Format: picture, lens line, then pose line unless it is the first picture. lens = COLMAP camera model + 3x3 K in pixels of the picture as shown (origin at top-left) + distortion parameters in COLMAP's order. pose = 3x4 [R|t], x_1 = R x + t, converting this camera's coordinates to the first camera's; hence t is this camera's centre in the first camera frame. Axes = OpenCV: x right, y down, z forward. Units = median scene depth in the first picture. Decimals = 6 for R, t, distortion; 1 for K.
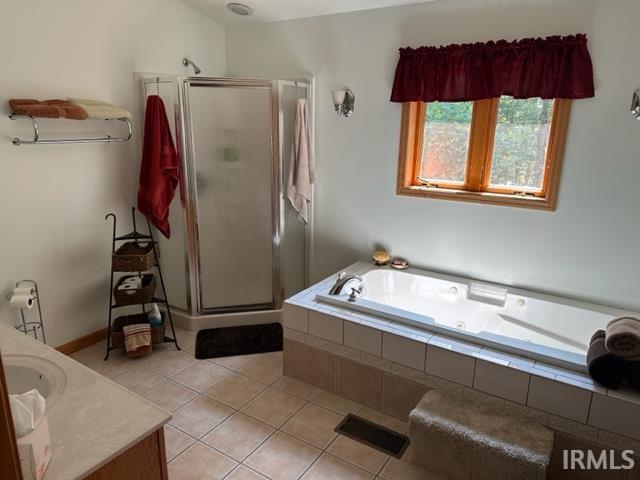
lens RADIAL K [[459.3, 0, 322.0], [0, 459.3, 228.4], [0, 0, 1]] dist [0.084461, -0.126065]
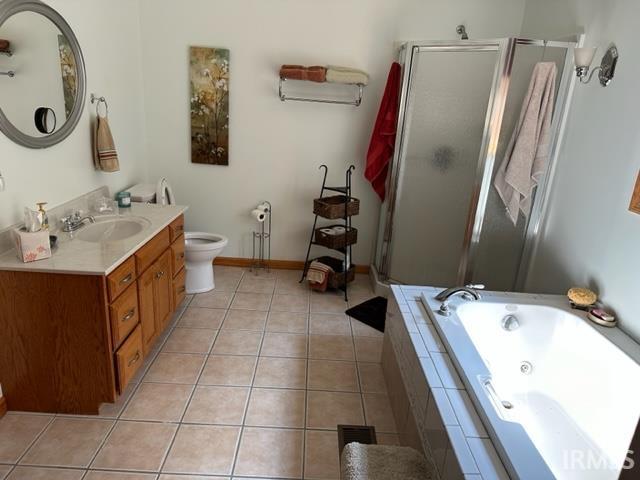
lens RADIAL K [[448.6, 0, 320.0], [0, 448.6, 240.0], [0, 0, 1]] dist [0.083156, -0.113560]
pose [[0.538415, 0.278952, -0.795170, 0.479892], [-0.255537, 0.953236, 0.161377, -0.030745], [0.803001, 0.116308, 0.584519, 0.331863]]
